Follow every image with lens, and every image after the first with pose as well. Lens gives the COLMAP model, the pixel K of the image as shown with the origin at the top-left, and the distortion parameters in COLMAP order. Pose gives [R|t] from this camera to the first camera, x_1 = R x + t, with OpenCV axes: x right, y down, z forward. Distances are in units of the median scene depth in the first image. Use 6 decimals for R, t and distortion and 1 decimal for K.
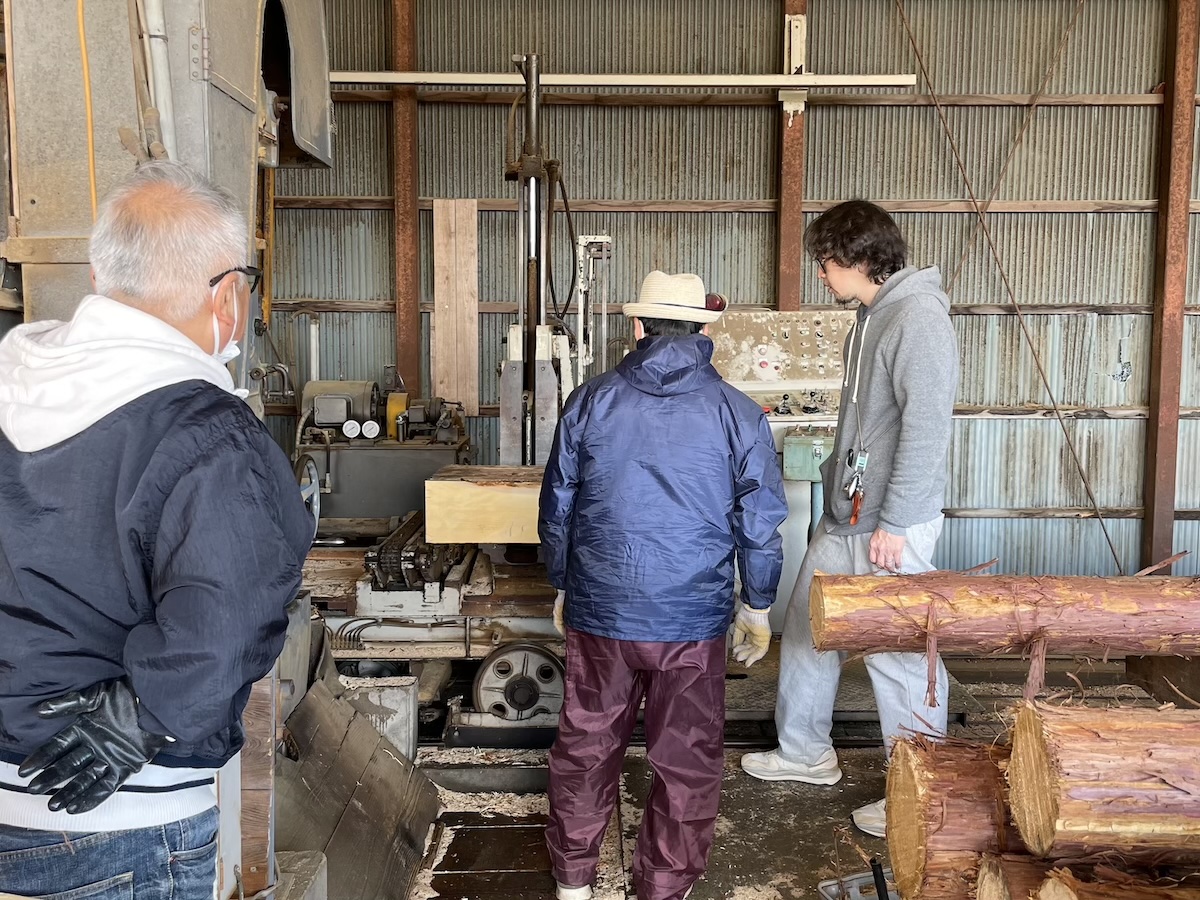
lens RADIAL K [[1189.2, 0, 601.9], [0, 1189.2, 419.9], [0, 0, 1]] dist [0.110598, -0.002786]
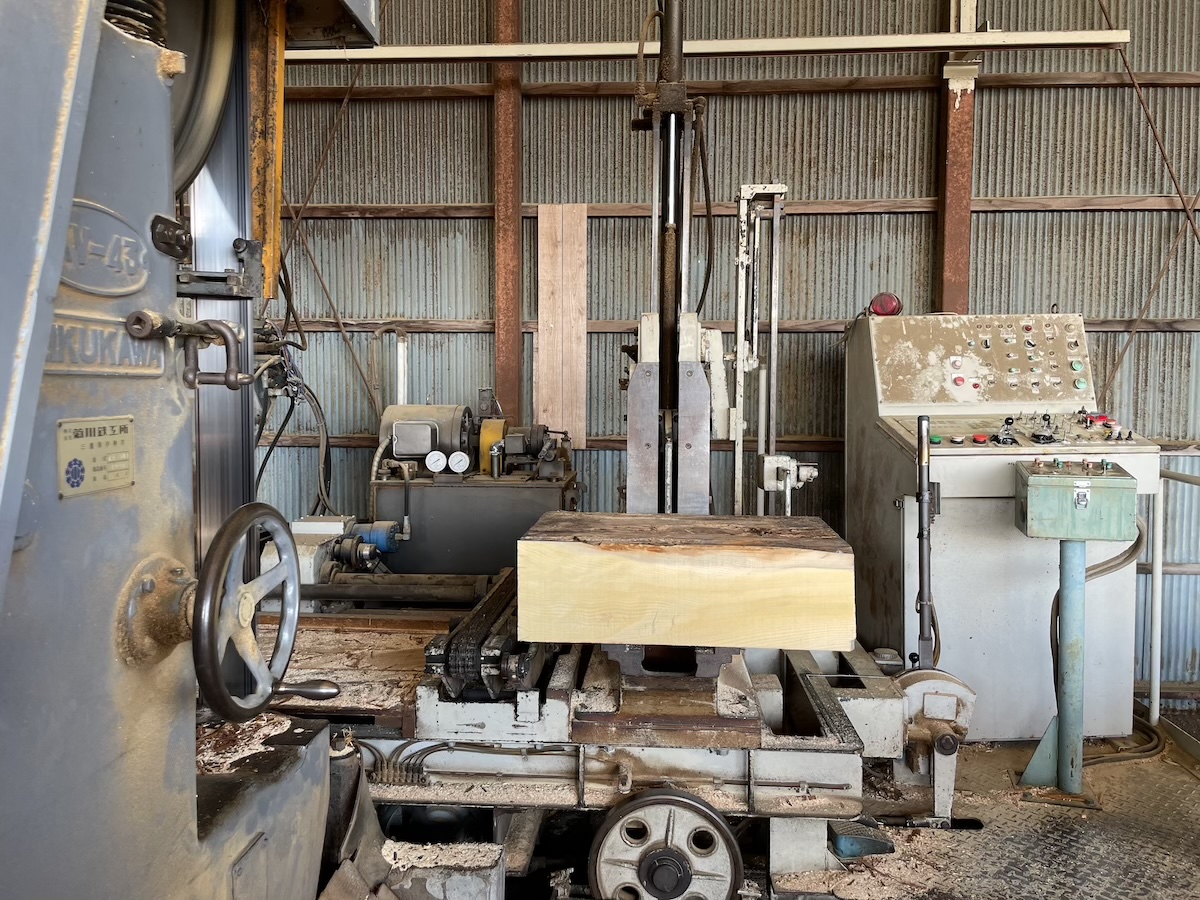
lens RADIAL K [[908.1, 0, 598.9], [0, 908.1, 427.5], [0, 0, 1]] dist [0.057739, -0.001470]
pose [[0.997173, 0.003176, -0.075071, -0.050305], [-0.005945, 0.999309, -0.036698, 0.006395], [0.074902, 0.037041, 0.996503, 0.379044]]
